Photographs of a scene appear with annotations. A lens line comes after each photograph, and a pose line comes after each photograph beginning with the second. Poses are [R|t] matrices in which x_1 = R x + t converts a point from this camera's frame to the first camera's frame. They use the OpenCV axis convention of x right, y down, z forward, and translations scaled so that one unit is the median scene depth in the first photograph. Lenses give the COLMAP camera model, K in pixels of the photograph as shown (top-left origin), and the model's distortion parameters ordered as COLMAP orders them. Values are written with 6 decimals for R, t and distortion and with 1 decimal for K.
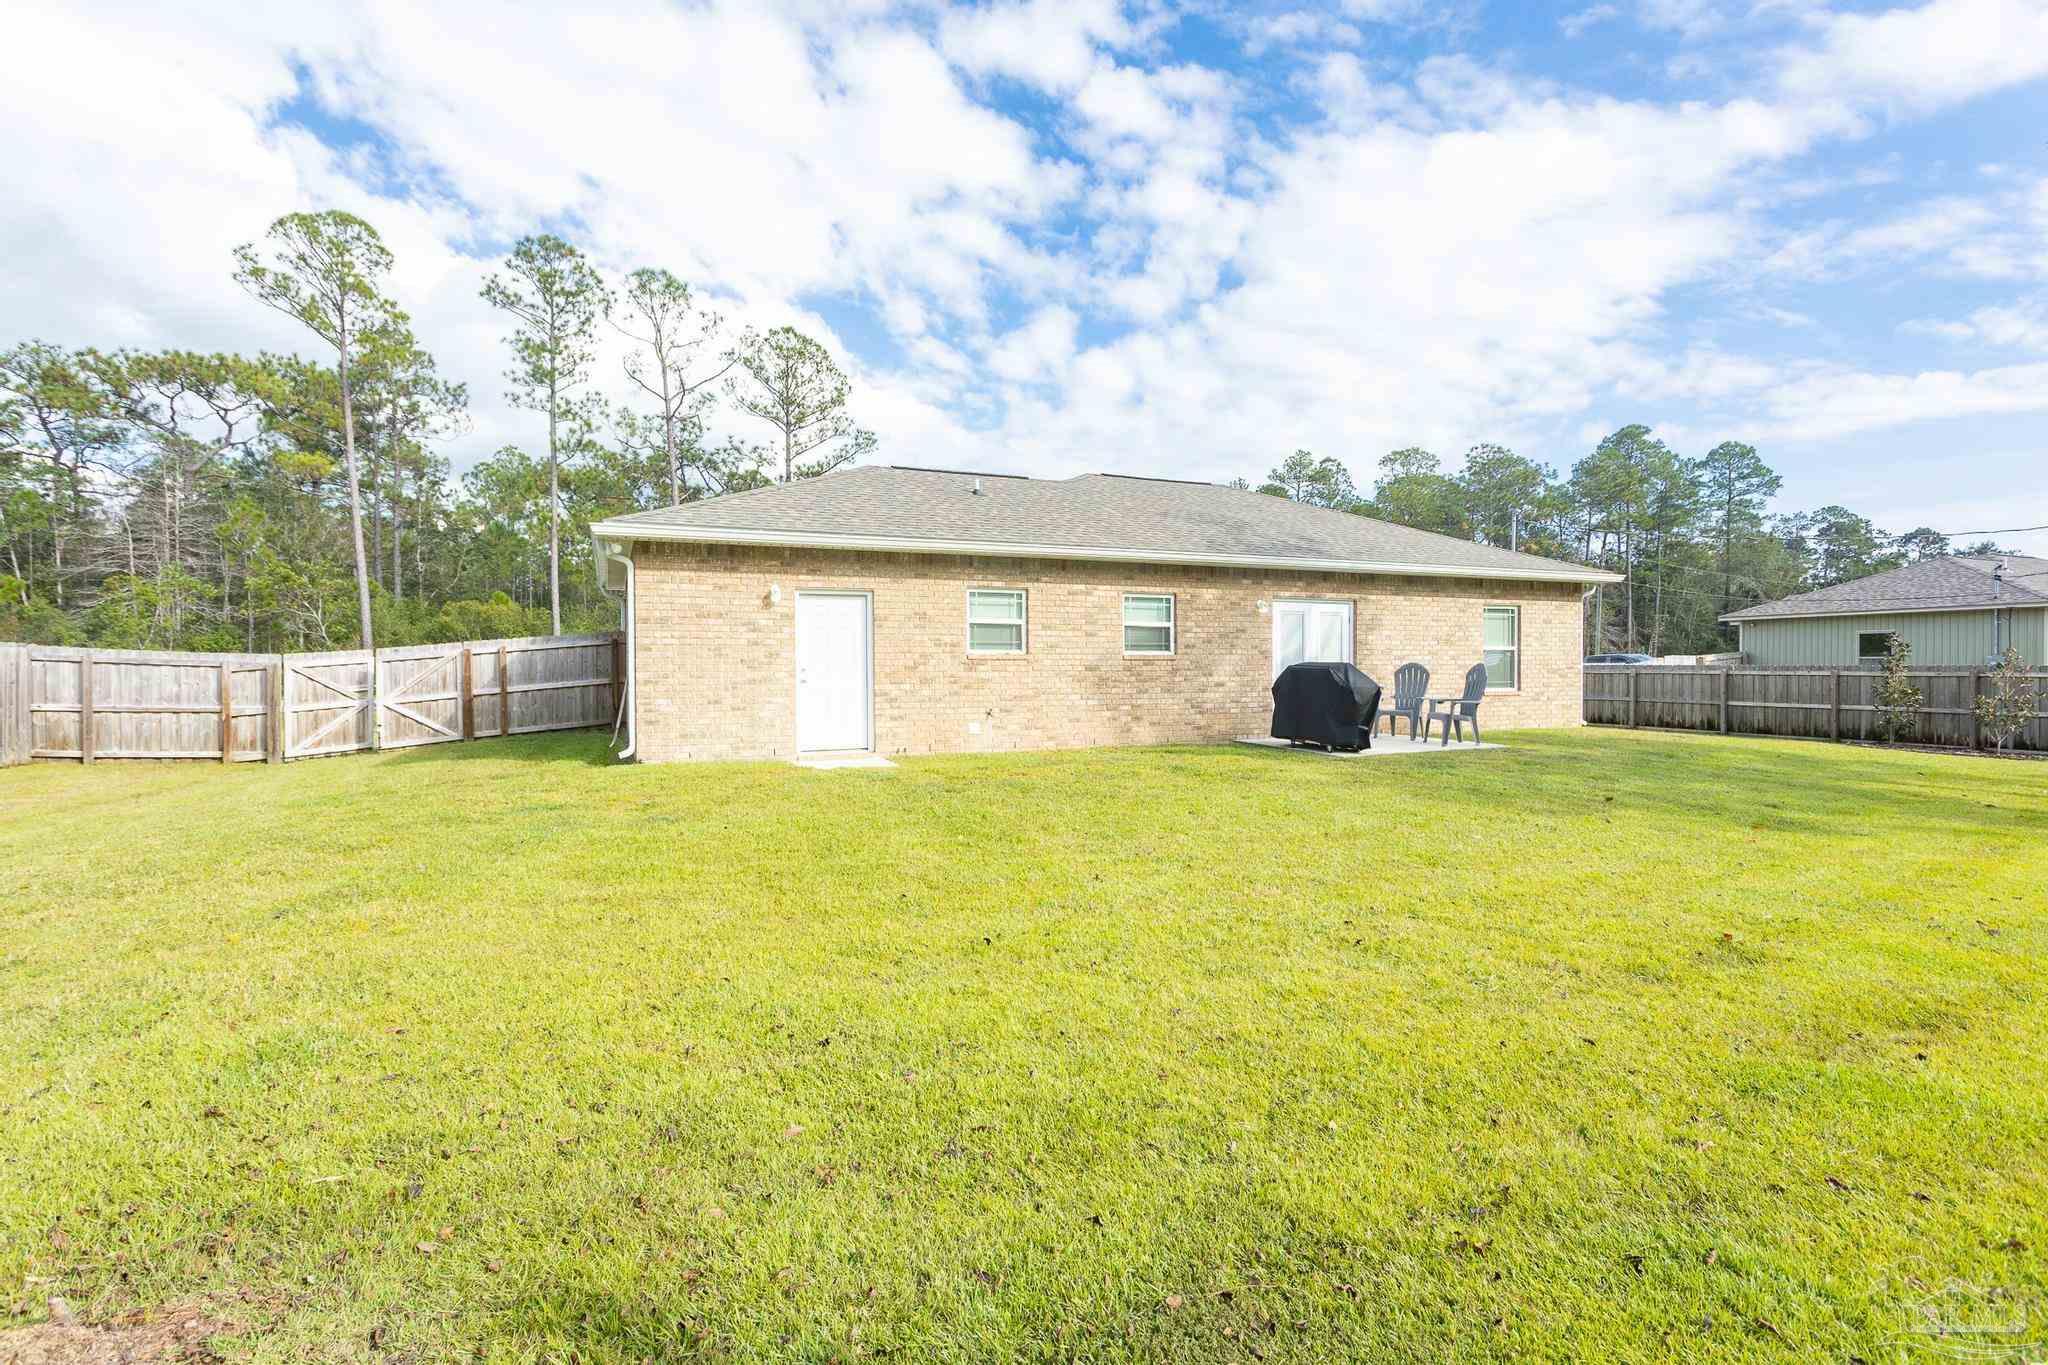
lens RADIAL K [[1006.1, 0, 1044.5], [0, 1006.1, 682.1], [0, 0, 1]] dist [-0.010458, 0.008141]
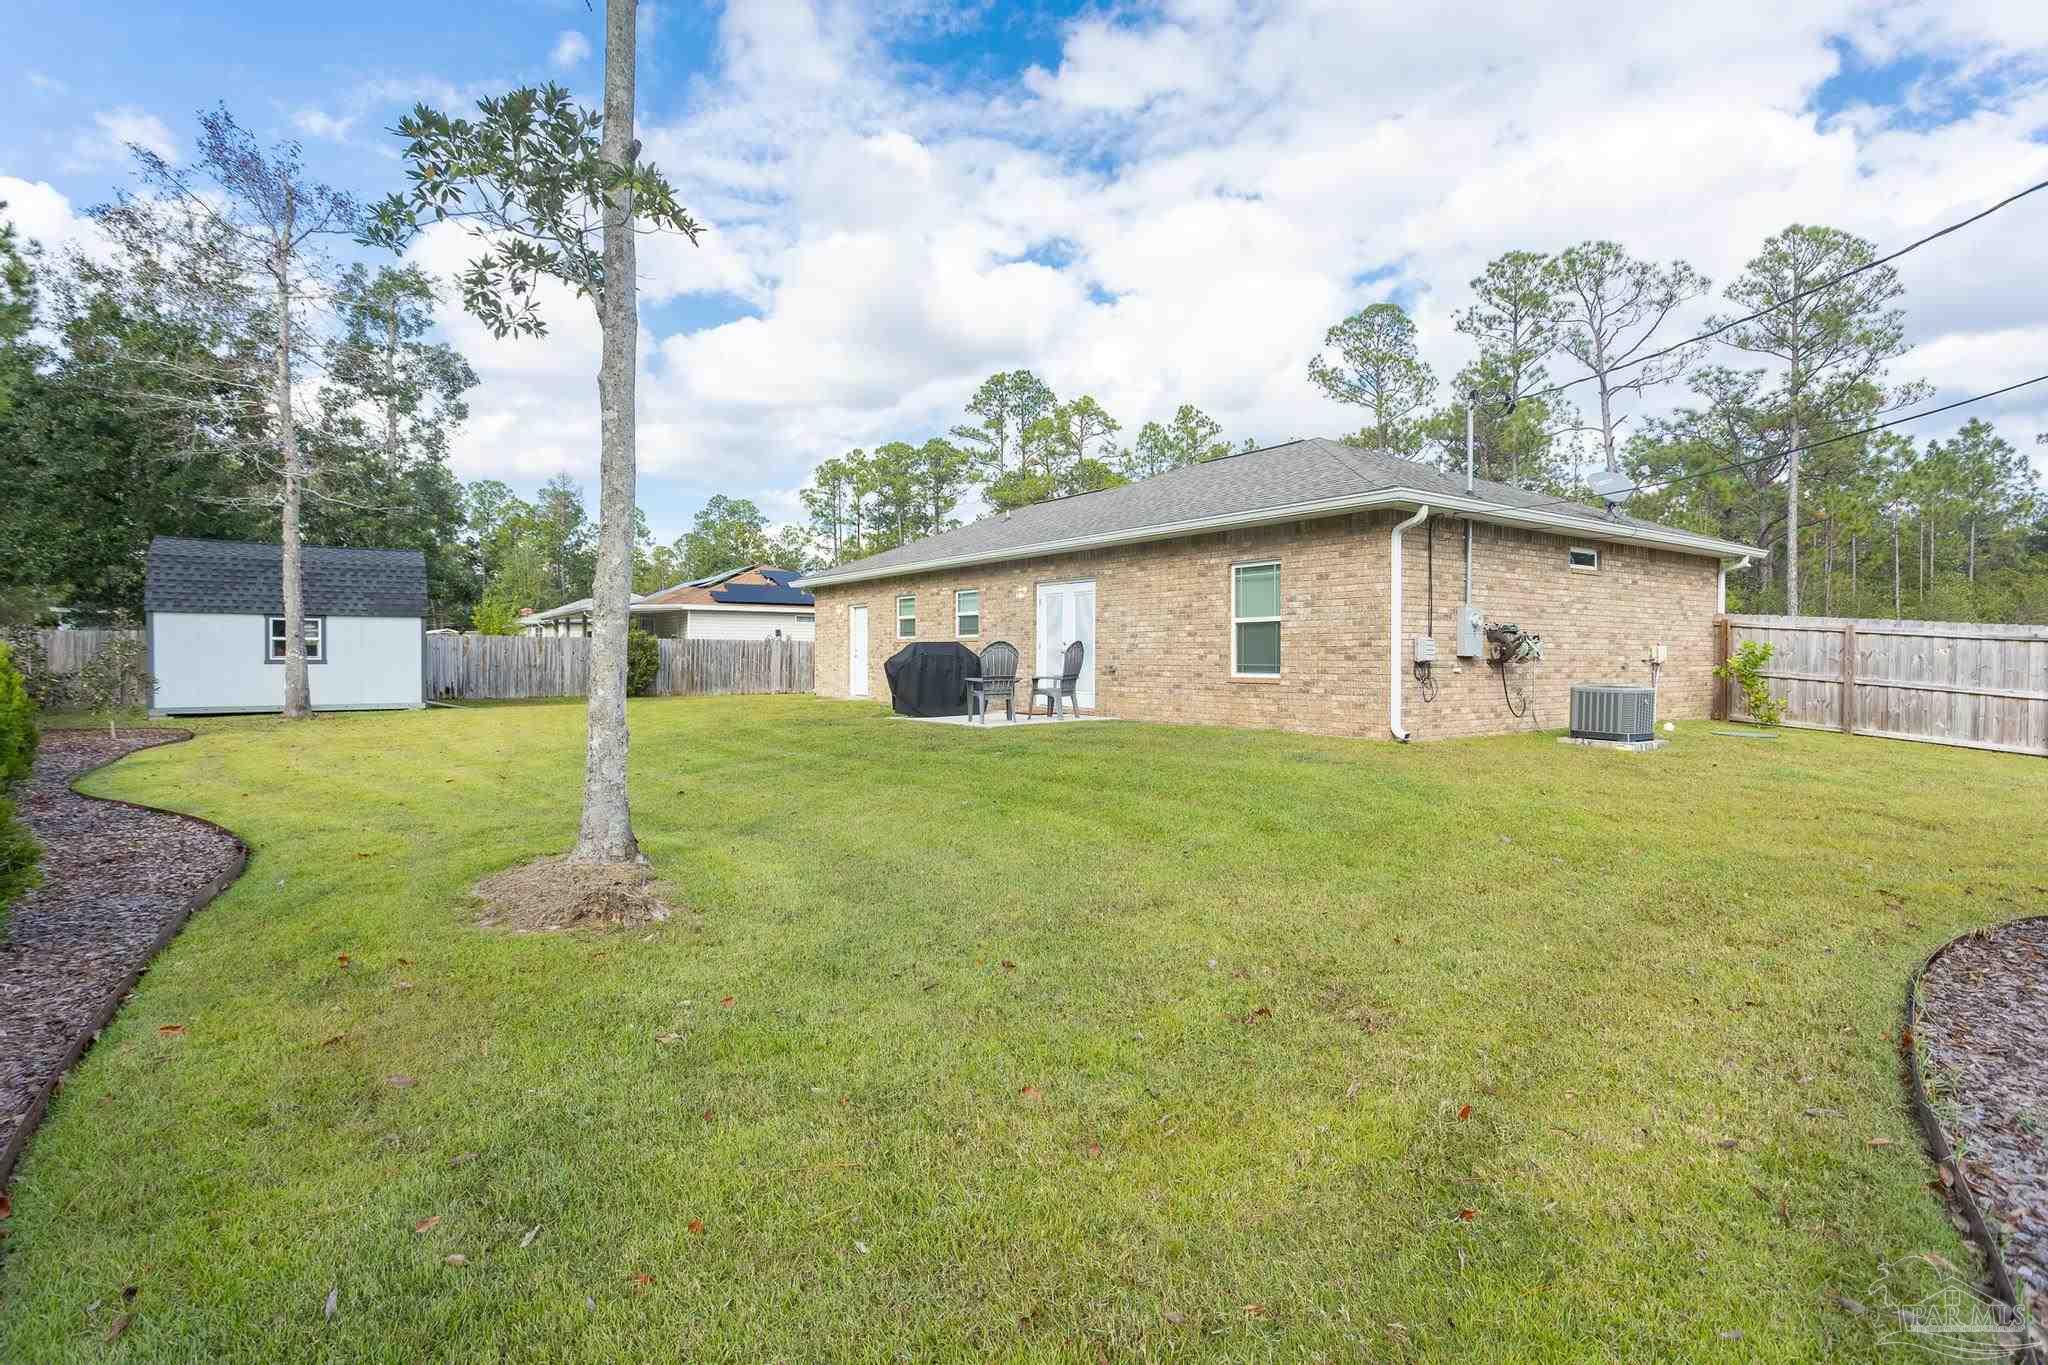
lens RADIAL K [[1006.1, 0, 1028.6], [0, 1006.1, 674.7], [0, 0, 1]] dist [-0.010458, 0.008141]
pose [[0.196745, 0.020652, -0.980237, 0.470116], [-0.016696, 0.999704, 0.017711, -0.001244], [0.980313, 0.012881, 0.197031, 0.281875]]
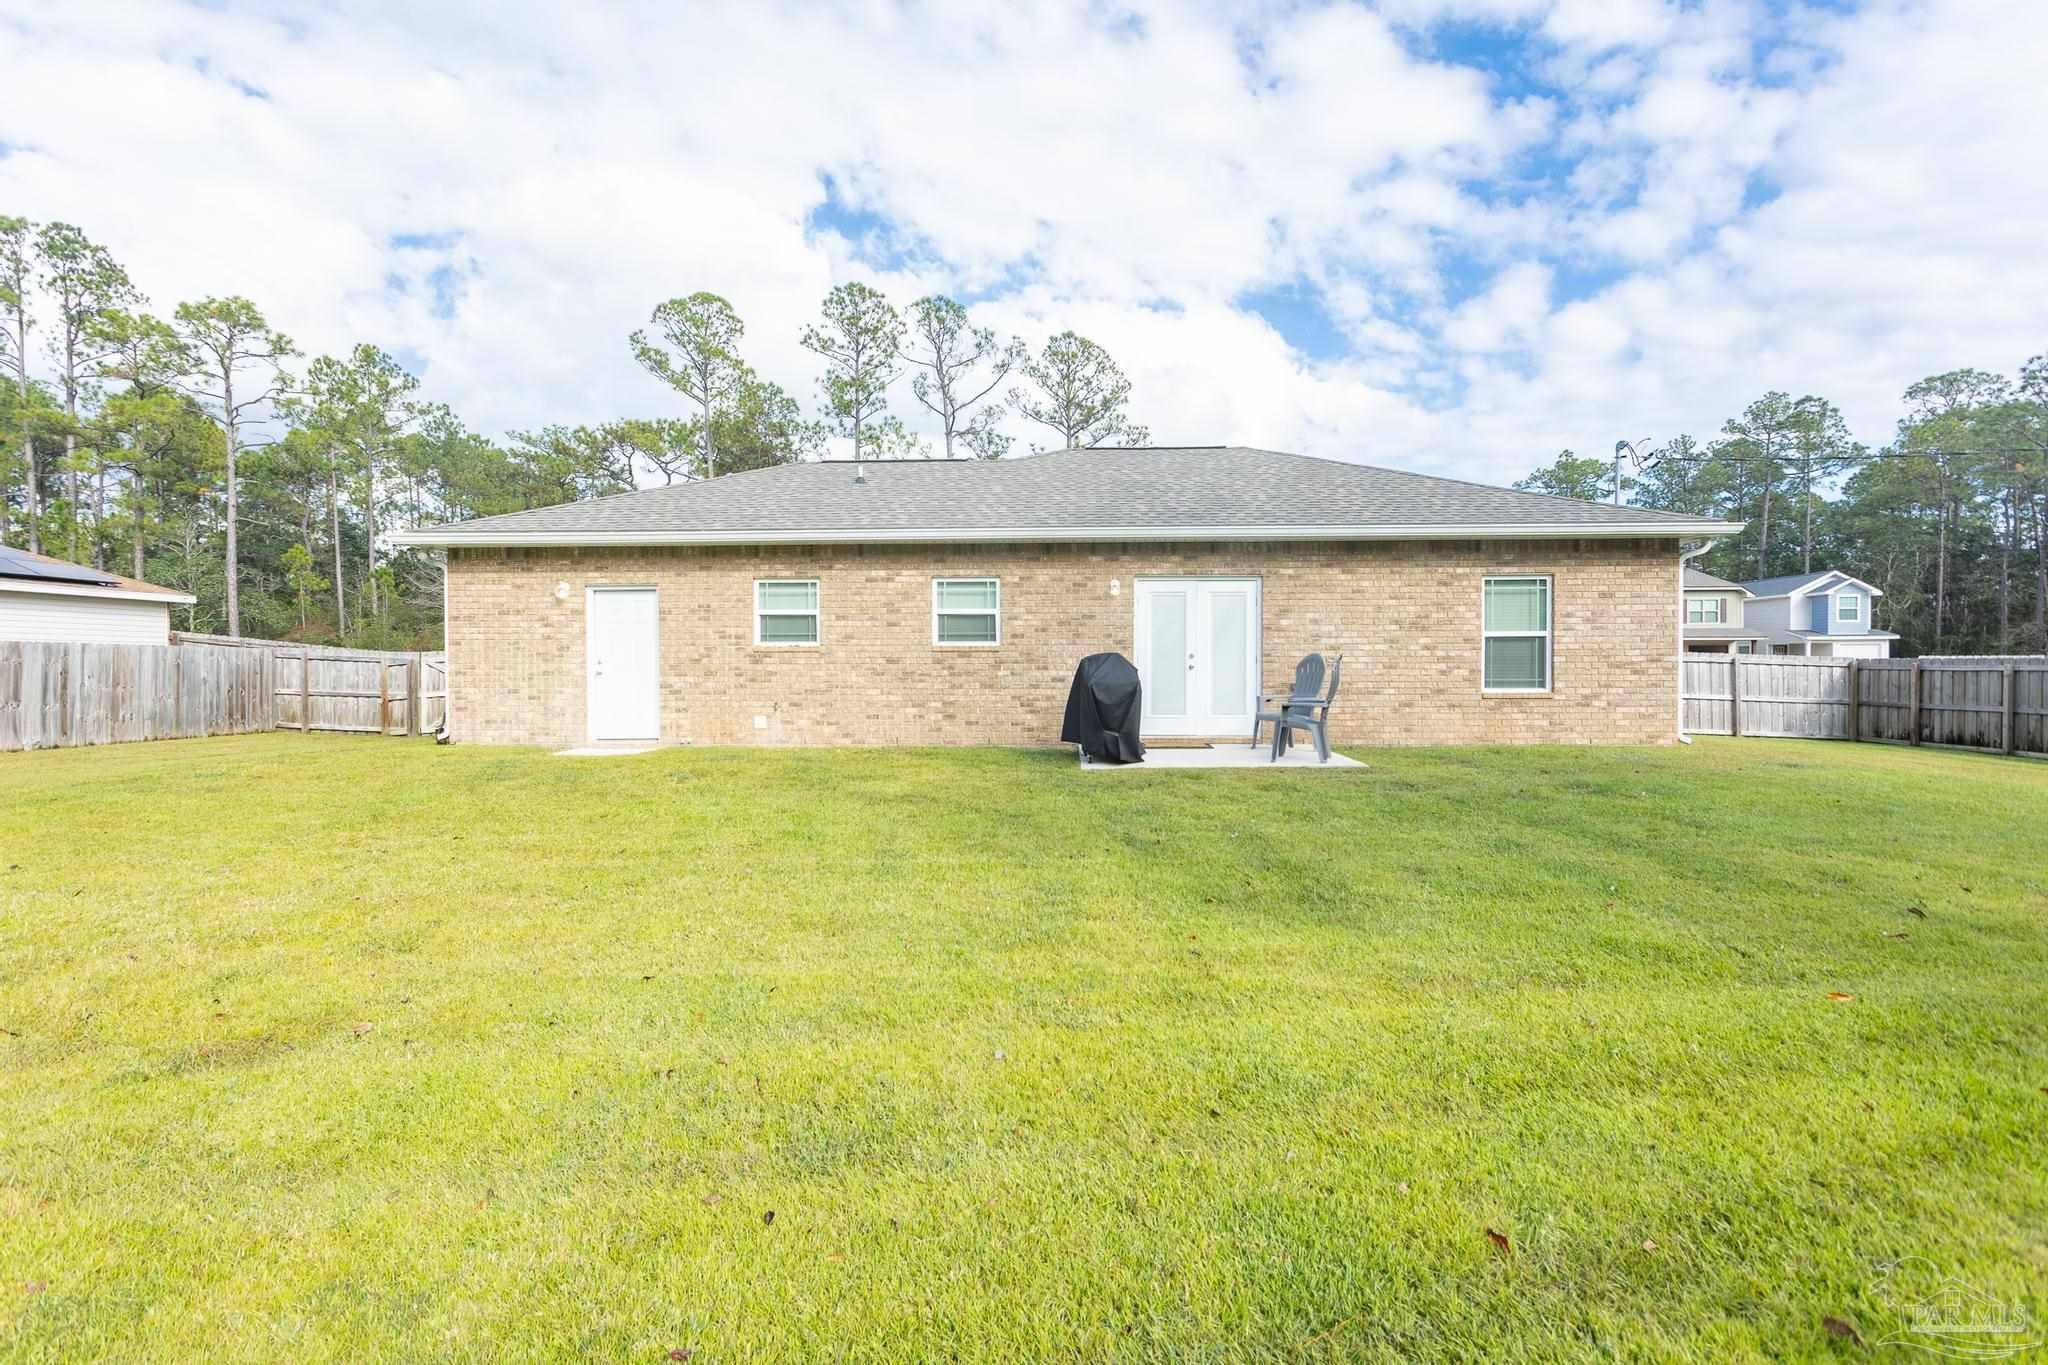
lens RADIAL K [[1006.1, 0, 1034.3], [0, 1006.1, 681.1], [0, 0, 1]] dist [-0.010458, 0.008141]
pose [[0.896196, 0.006208, -0.443615, 0.189521], [-0.006595, 0.999978, 0.000671, 0.001177], [0.443610, 0.002325, 0.896217, 0.077091]]
